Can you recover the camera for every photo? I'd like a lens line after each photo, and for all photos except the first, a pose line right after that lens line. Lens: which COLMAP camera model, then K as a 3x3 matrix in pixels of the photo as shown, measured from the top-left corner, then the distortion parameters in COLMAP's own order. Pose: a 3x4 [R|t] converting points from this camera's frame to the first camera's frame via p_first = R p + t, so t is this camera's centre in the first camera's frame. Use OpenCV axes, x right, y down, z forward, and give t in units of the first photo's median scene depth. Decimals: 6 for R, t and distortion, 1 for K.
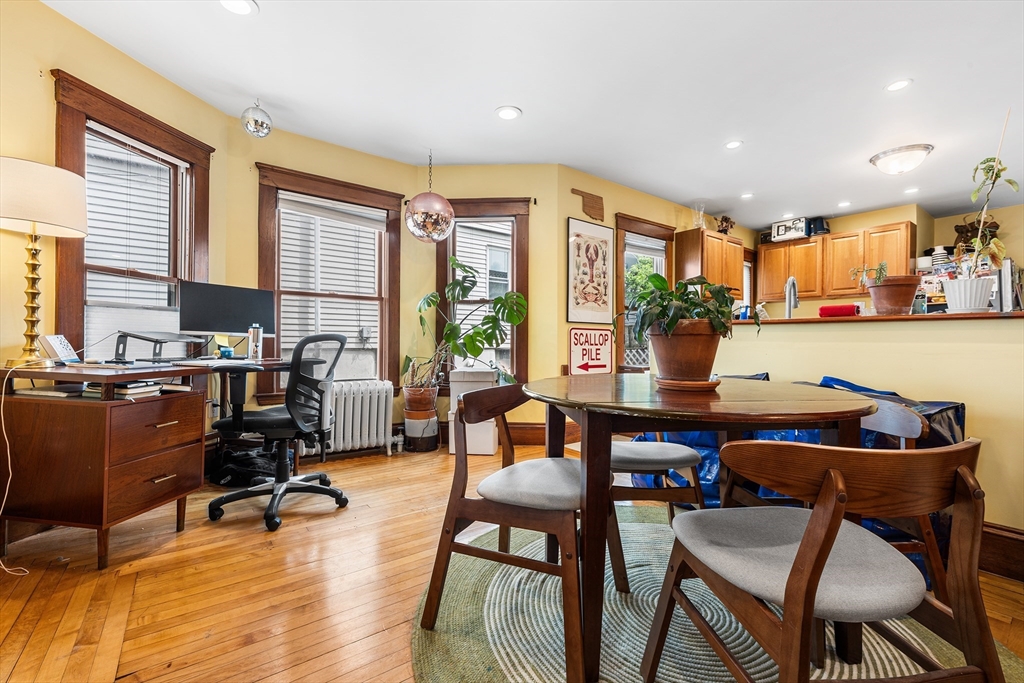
lens RADIAL K [[441.1, 0, 507.5], [0, 441.1, 341.8], [0, 0, 1]] dist [0.001848, -0.000283]
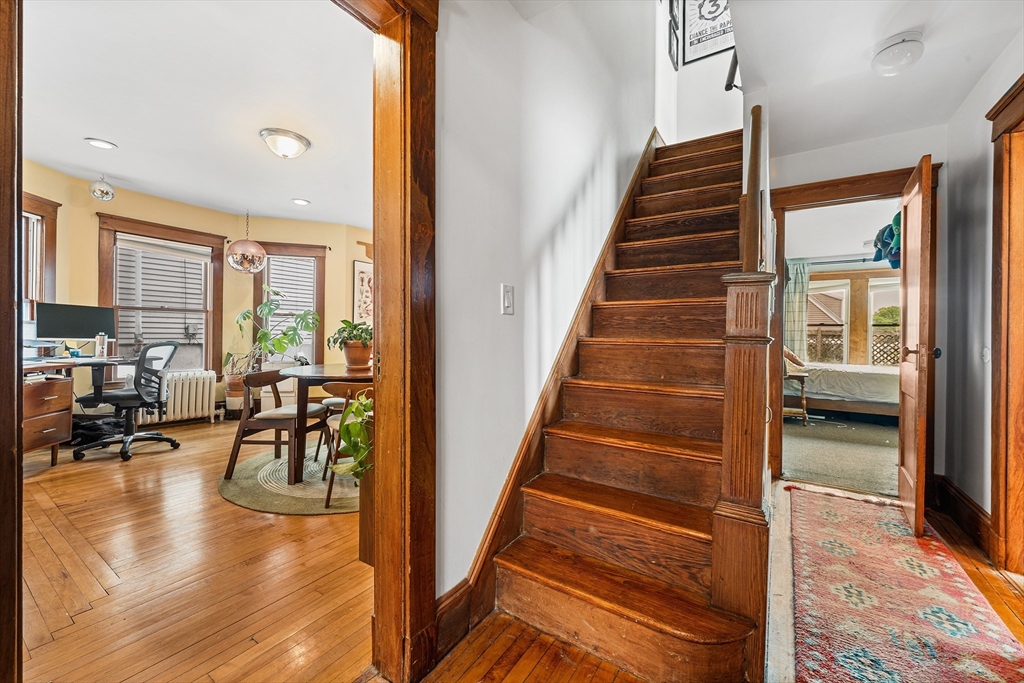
lens RADIAL K [[412.5, 0, 511.1], [0, 412.5, 336.3], [0, 0, 1]] dist [-0.000087, 0.000443]
pose [[0.939004, 0.006354, 0.343849, 0.168890], [-0.009003, 0.999941, 0.006107, -0.037003], [-0.343790, -0.008830, 0.939005, -0.551232]]
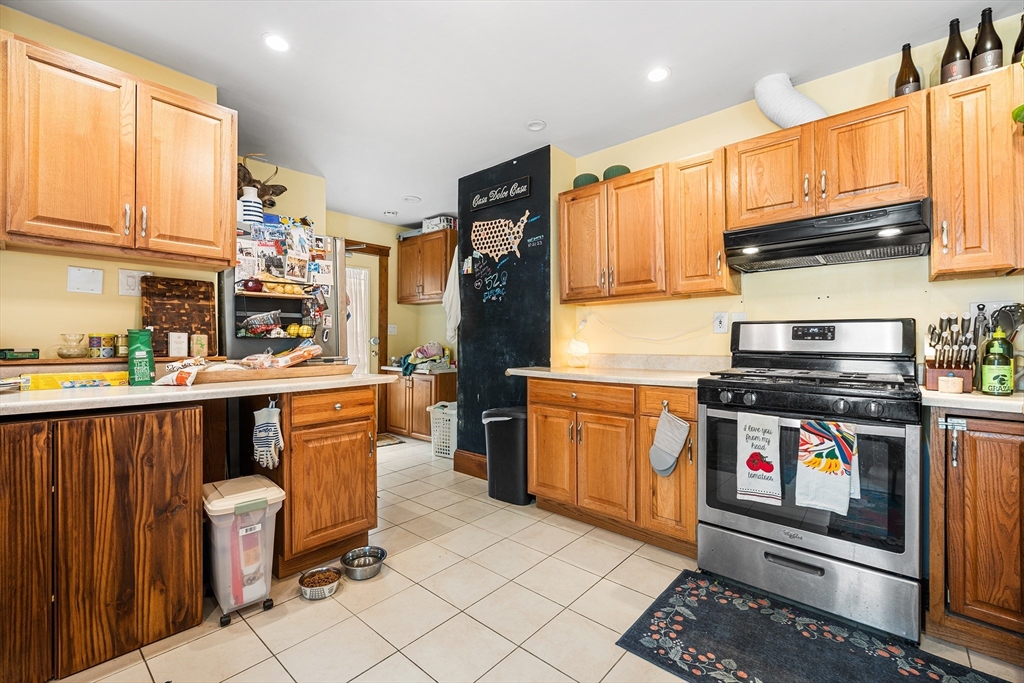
lens RADIAL K [[441.1, 0, 507.5], [0, 441.1, 338.1], [0, 0, 1]] dist [0.001848, -0.000283]
pose [[-0.199514, -0.001013, 0.979895, 0.504860], [-0.004100, 0.999992, 0.000199, -0.046668], [-0.979886, -0.003978, -0.199516, 1.030322]]
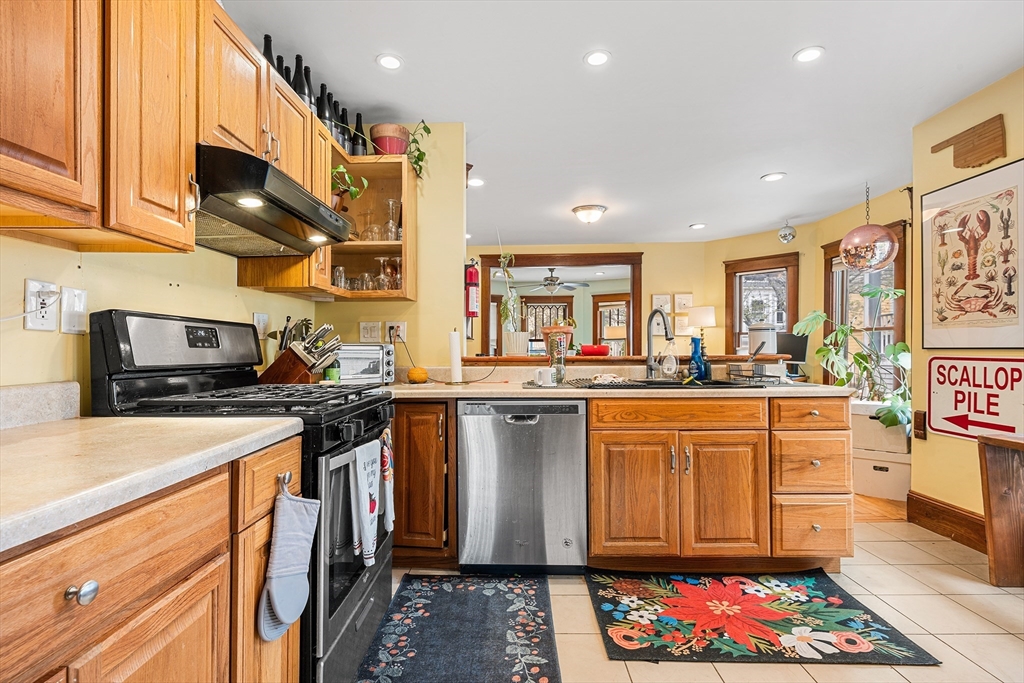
lens RADIAL K [[495.9, 0, 510.8], [0, 495.9, 346.3], [0, 0, 1]] dist [-0.002234, 0.000642]
pose [[-0.601477, -0.010699, -0.798819, 1.208039], [-0.000522, 0.999915, -0.012999, -0.041045], [0.798890, -0.007401, -0.601431, 1.012363]]
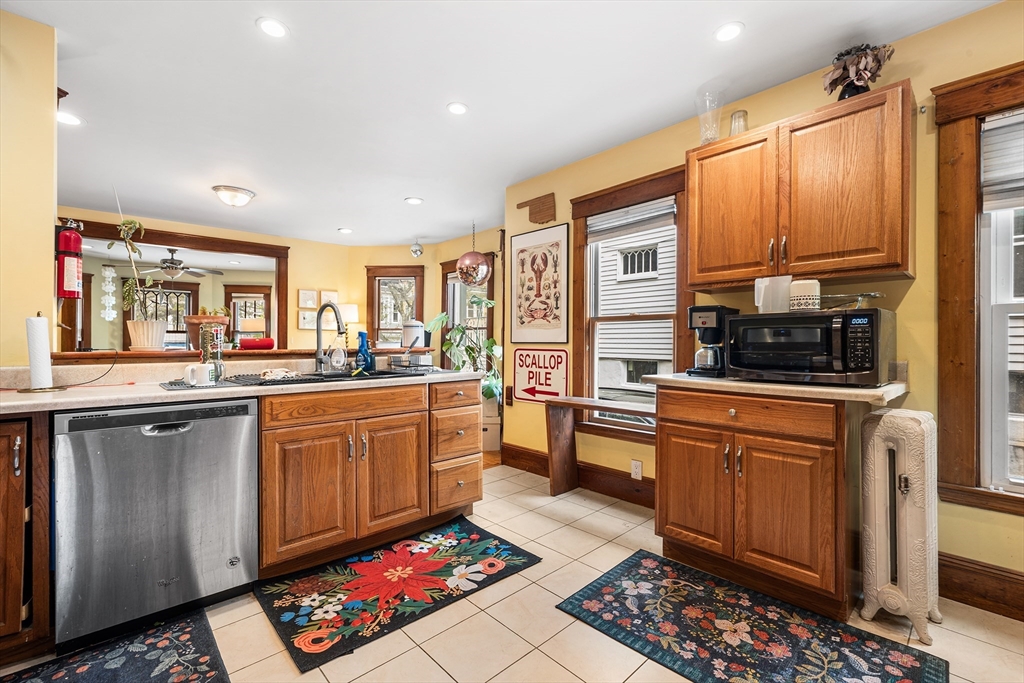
lens RADIAL K [[441.1, 0, 512.3], [0, 441.1, 341.7], [0, 0, 1]] dist [0.001848, -0.000283]
pose [[0.113224, -0.008941, -0.993529, 1.188938], [0.001506, 0.999960, -0.008827, -0.041461], [0.993568, -0.000496, 0.113233, 0.947805]]
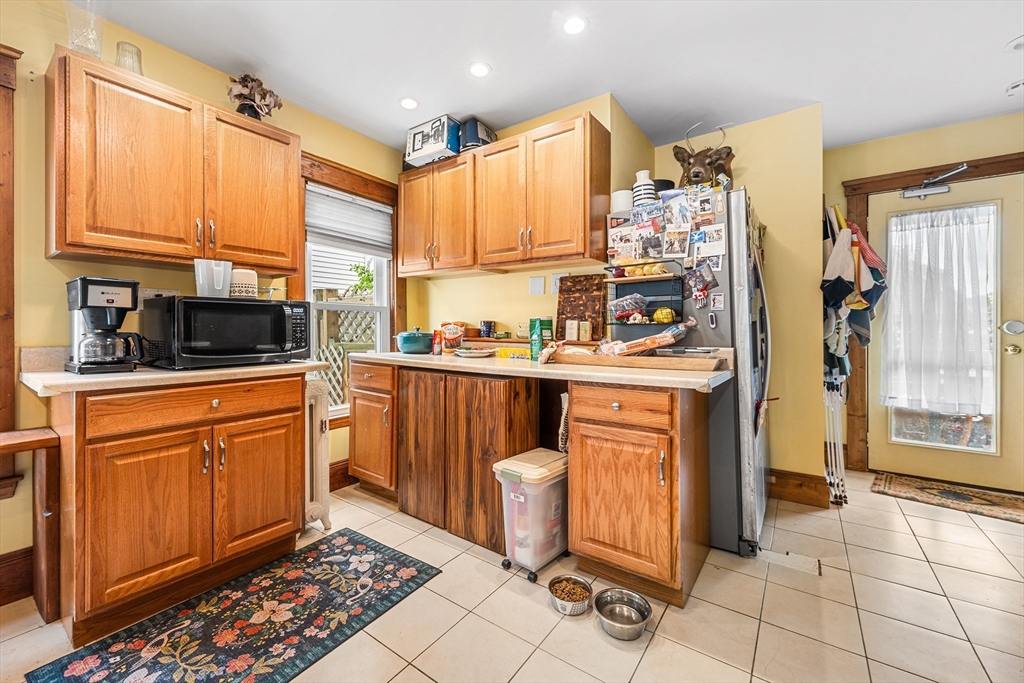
lens RADIAL K [[412.5, 0, 504.7], [0, 412.5, 328.4], [0, 0, 1]] dist [-0.000087, 0.000443]
pose [[0.954728, -0.008693, 0.297353, 0.863971], [0.007029, 0.999953, 0.006666, -0.044291], [-0.297397, -0.004274, 0.954744, 0.743491]]
